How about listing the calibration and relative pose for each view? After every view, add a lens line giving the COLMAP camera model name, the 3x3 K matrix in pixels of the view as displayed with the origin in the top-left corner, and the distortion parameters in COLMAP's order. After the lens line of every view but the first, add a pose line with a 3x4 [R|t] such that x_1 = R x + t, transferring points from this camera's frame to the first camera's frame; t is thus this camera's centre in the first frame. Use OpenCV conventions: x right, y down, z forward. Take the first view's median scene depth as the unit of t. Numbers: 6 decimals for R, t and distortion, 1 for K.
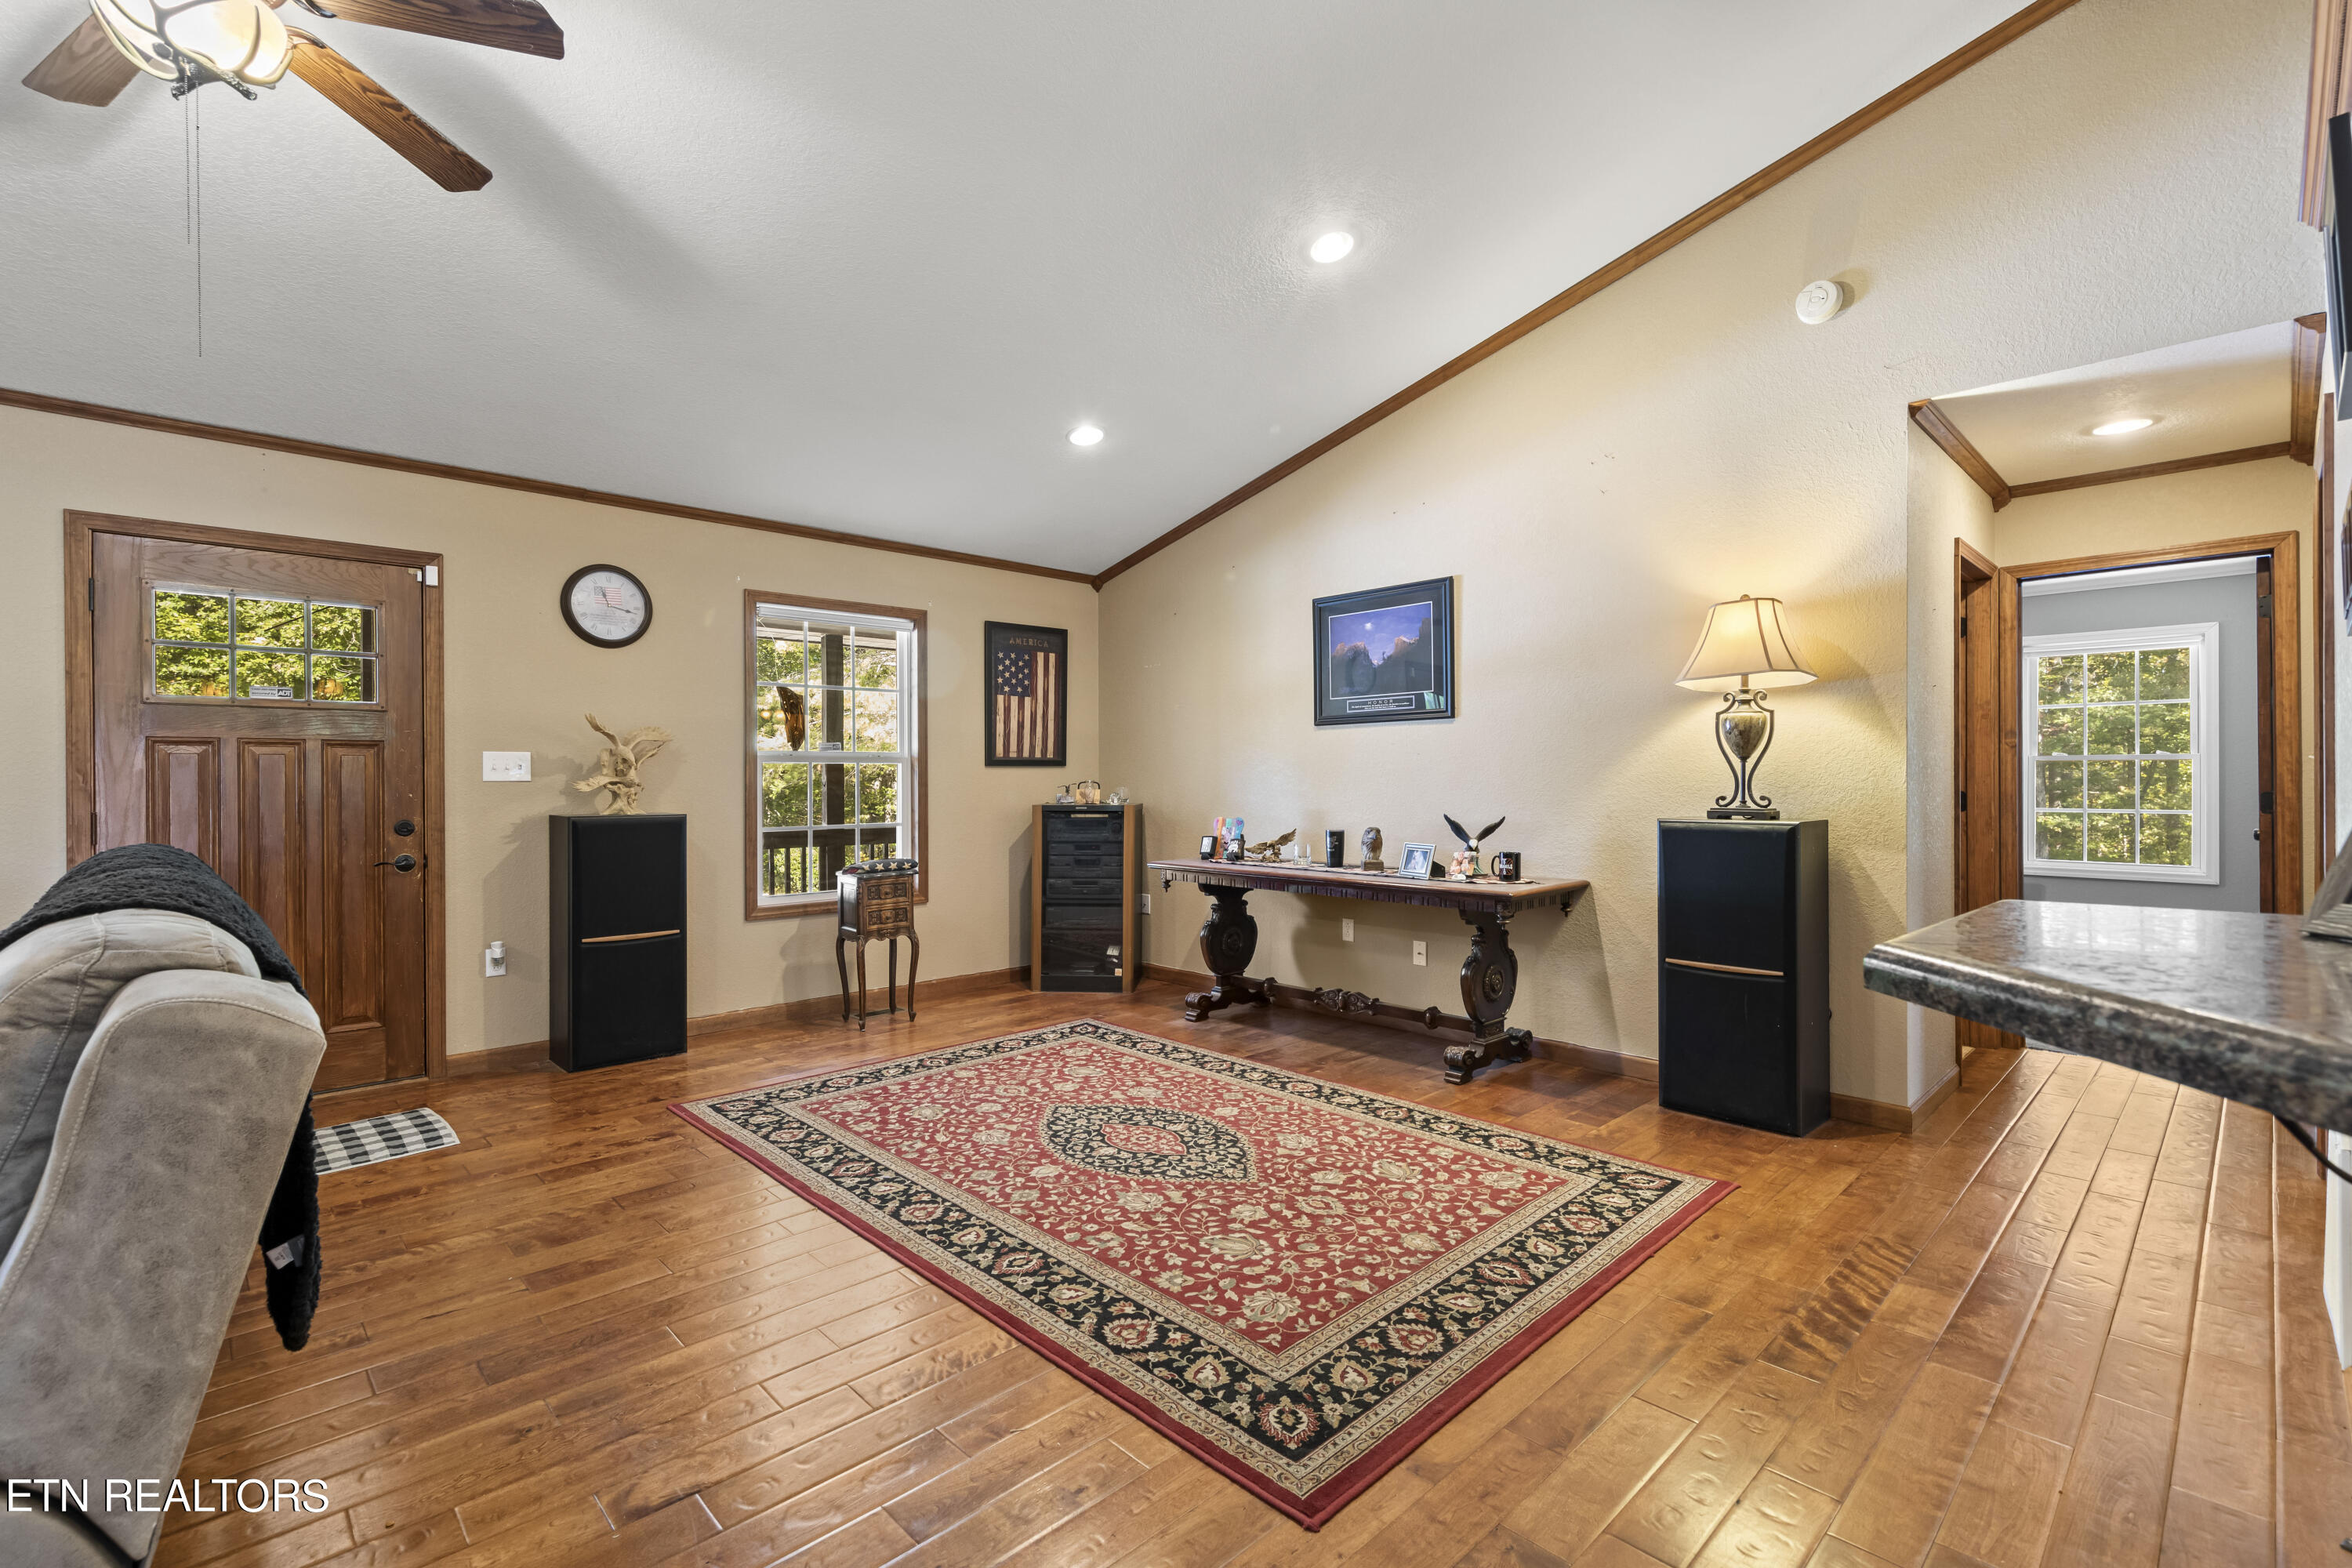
lens RADIAL K [[1045.5, 0, 1176.0], [0, 1045.5, 784.0], [0, 0, 1]] dist [0.010209, -0.000303]
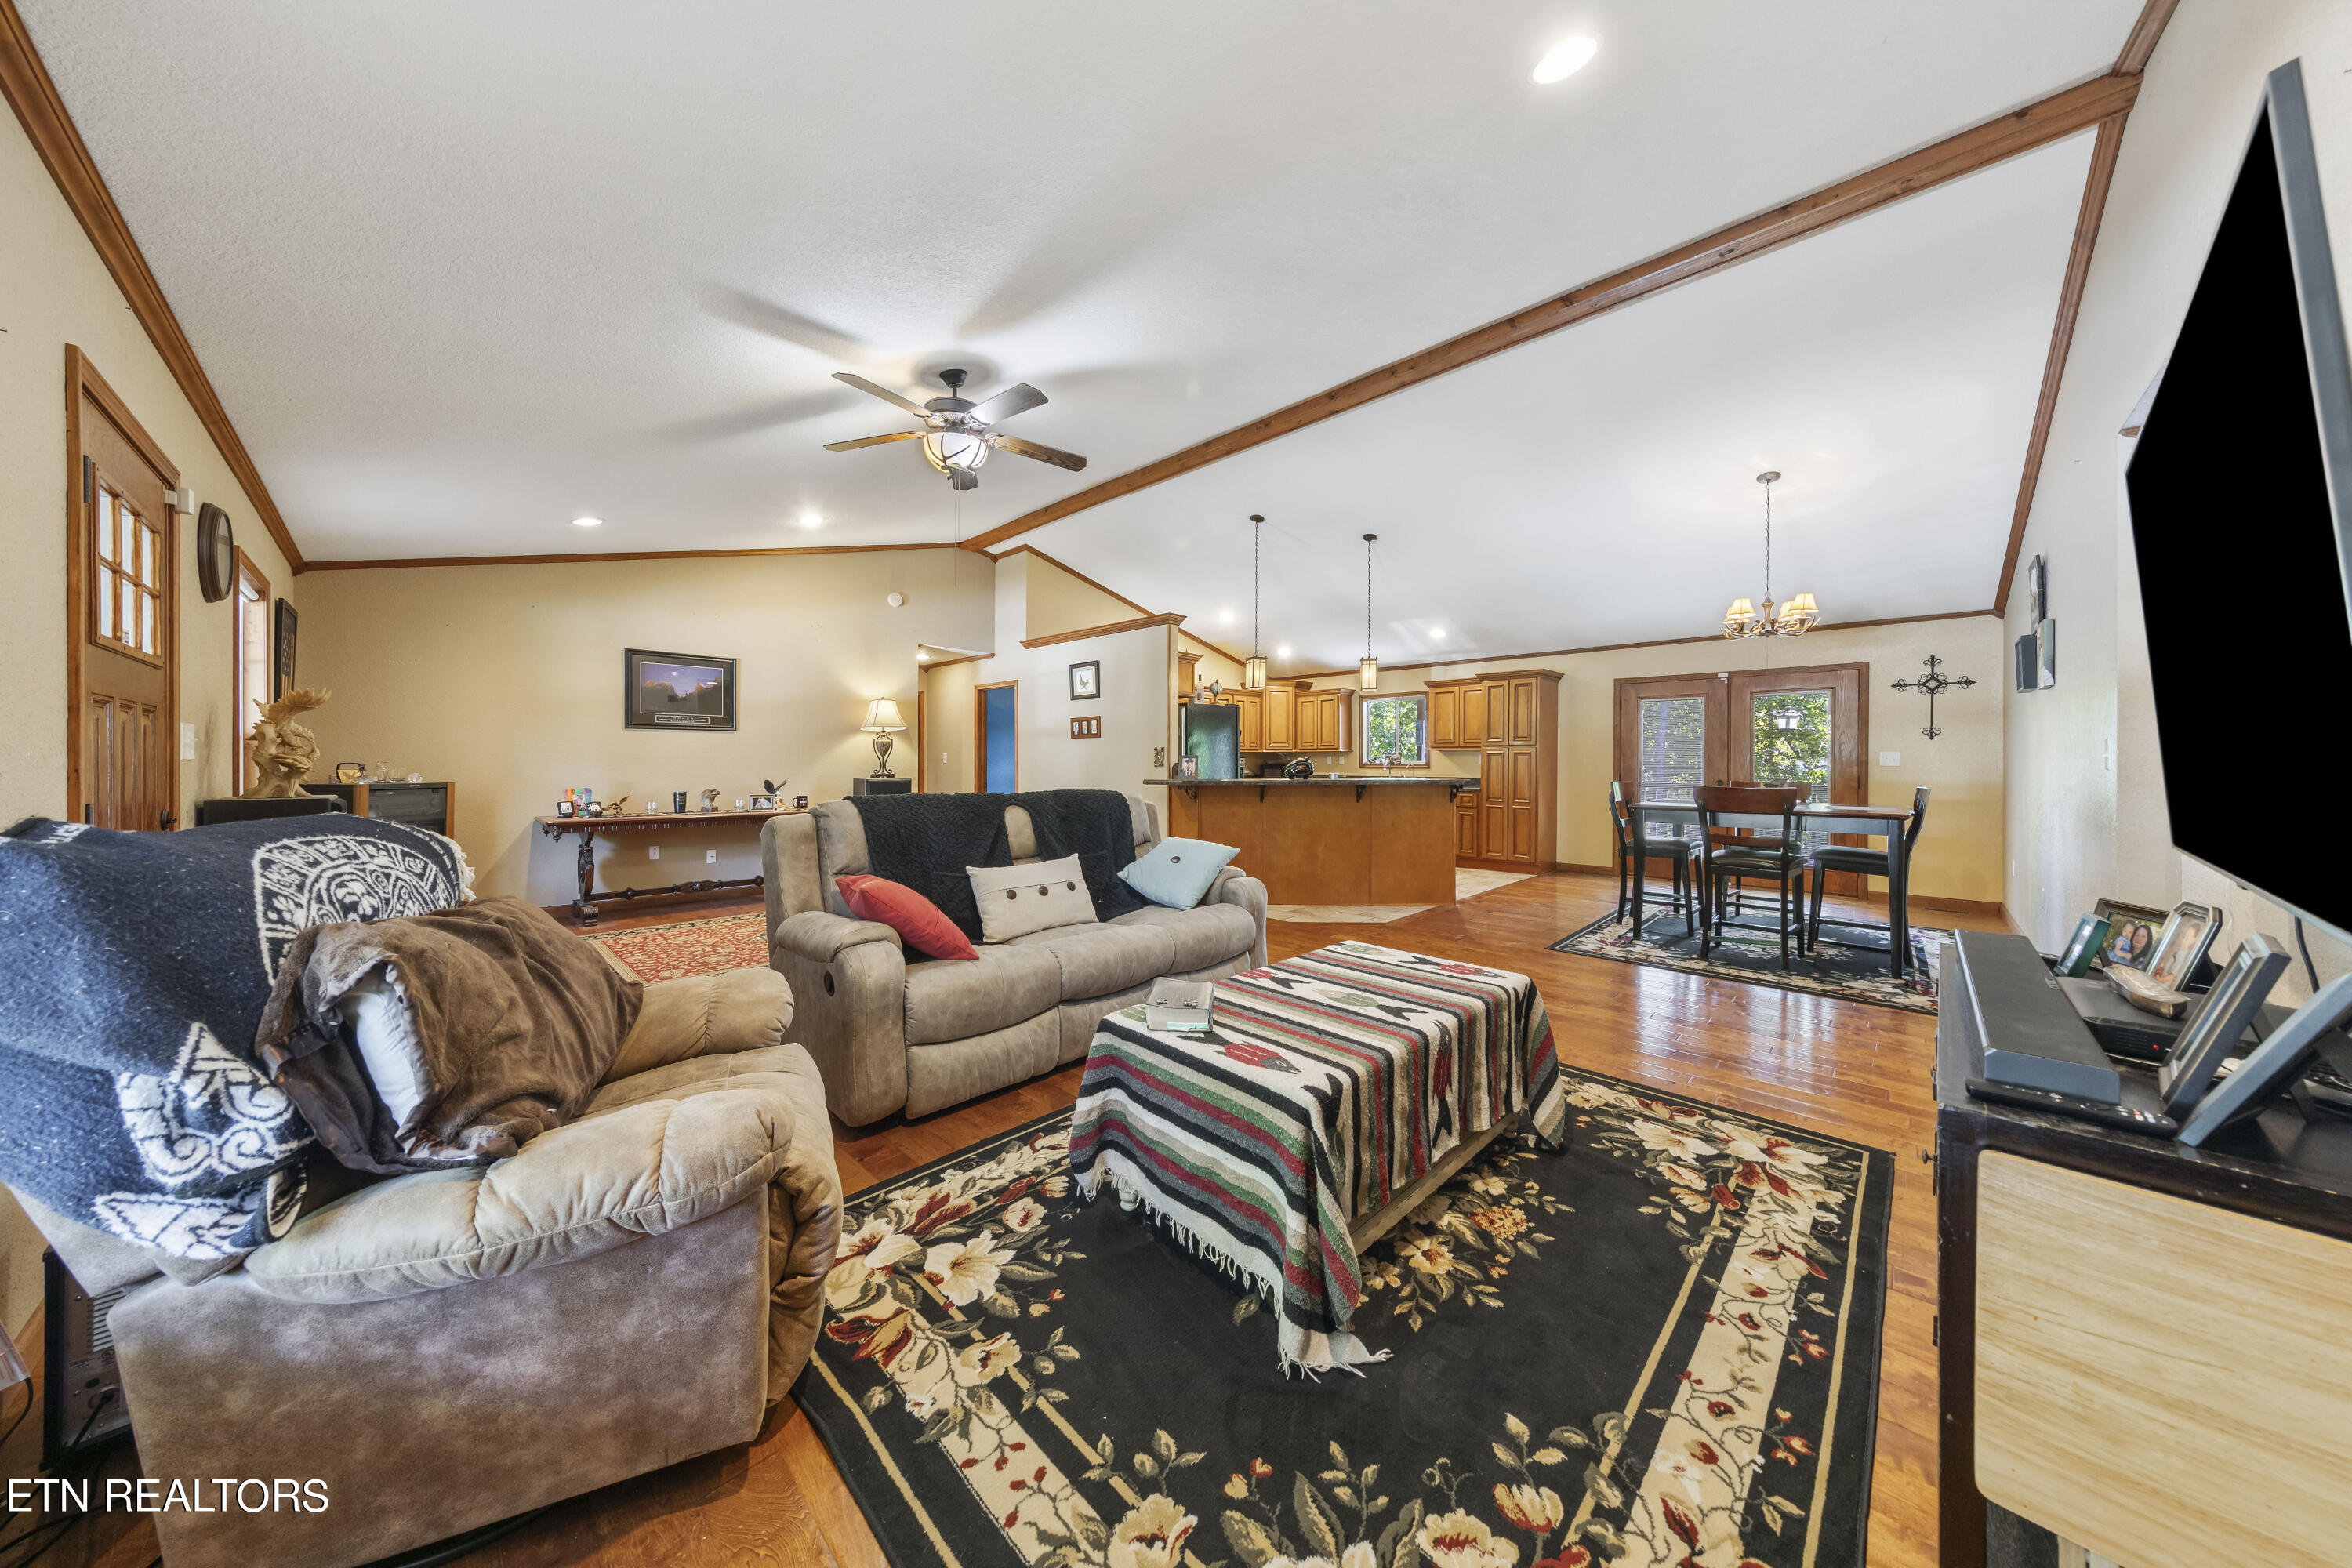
lens RADIAL K [[744.6, 0, 1163.8], [0, 744.6, 763.9], [0, 0, 1]] dist [0.007420, -0.000051]
pose [[-0.027012, 0.003297, 0.999630, -1.421690], [0.000998, 0.999994, -0.003271, 0.003953], [-0.999635, 0.000909, -0.027015, 0.303913]]
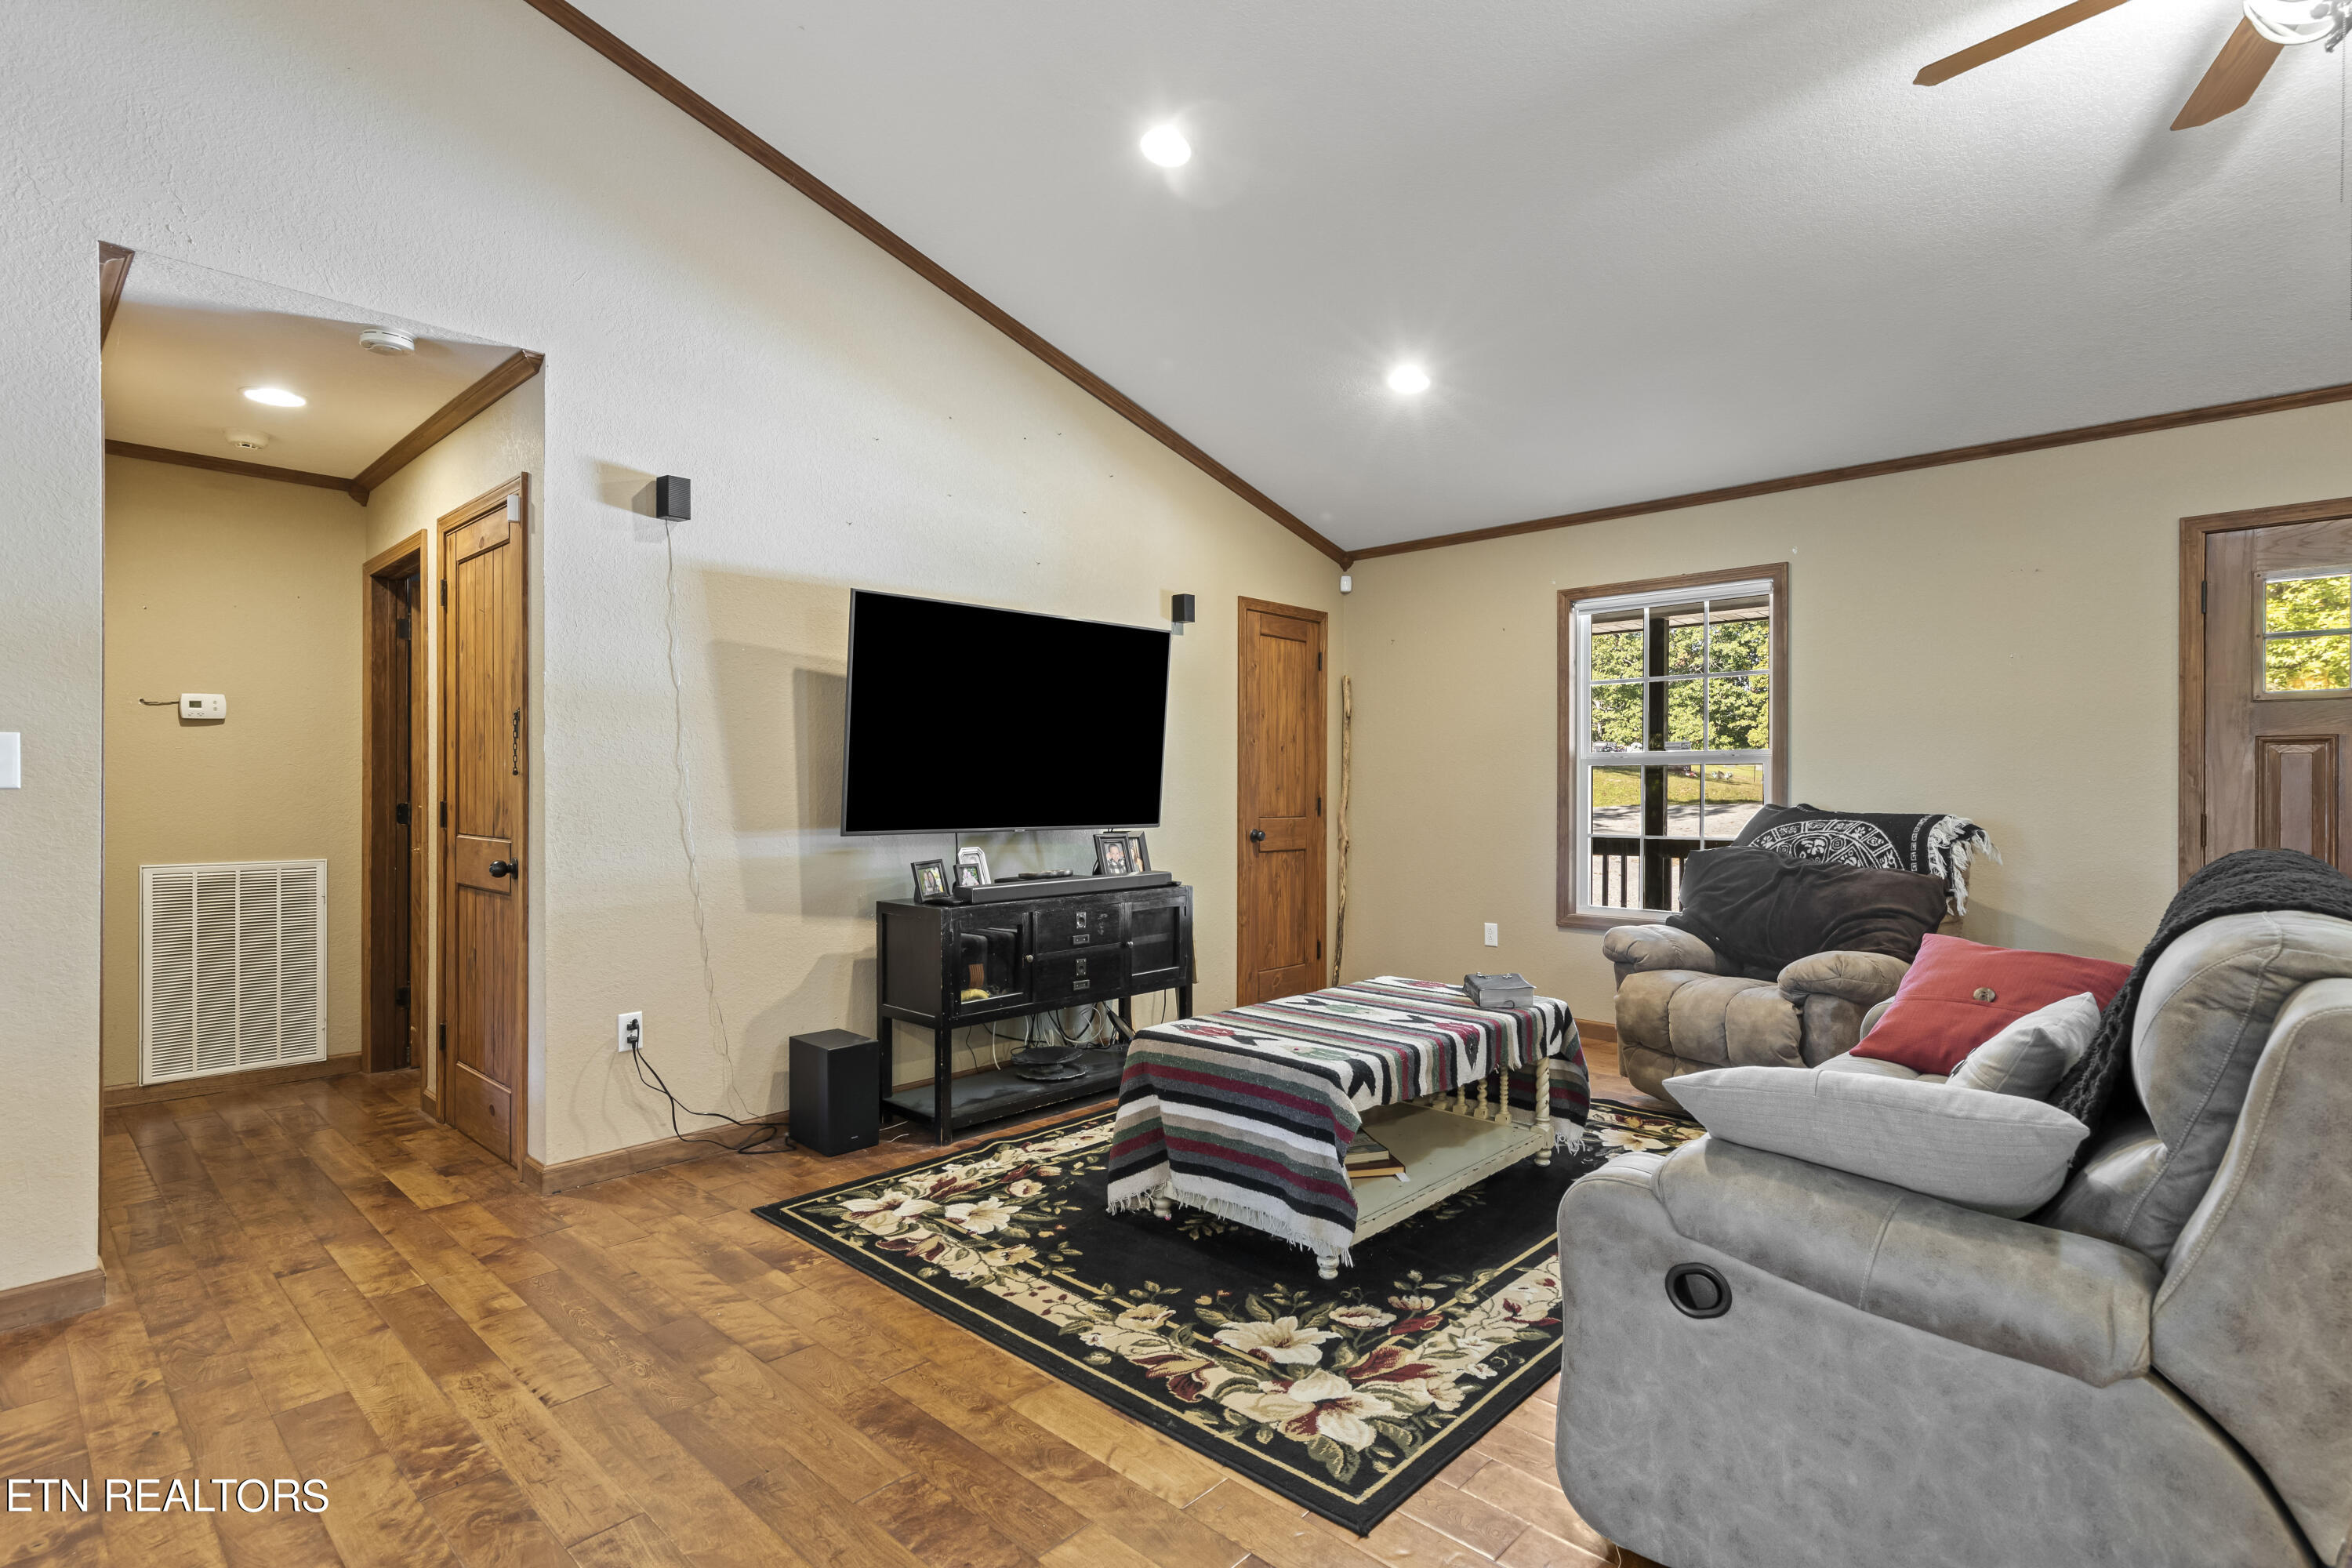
lens RADIAL K [[1136.2, 0, 1160.5], [0, 1136.2, 786.9], [0, 0, 1]] dist [0.007417, 0.000392]
pose [[0.048818, 0.005772, -0.998791, 0.012551], [-0.005280, 0.999971, 0.005521, 0.000225], [0.998794, 0.005004, 0.048847, -0.043851]]
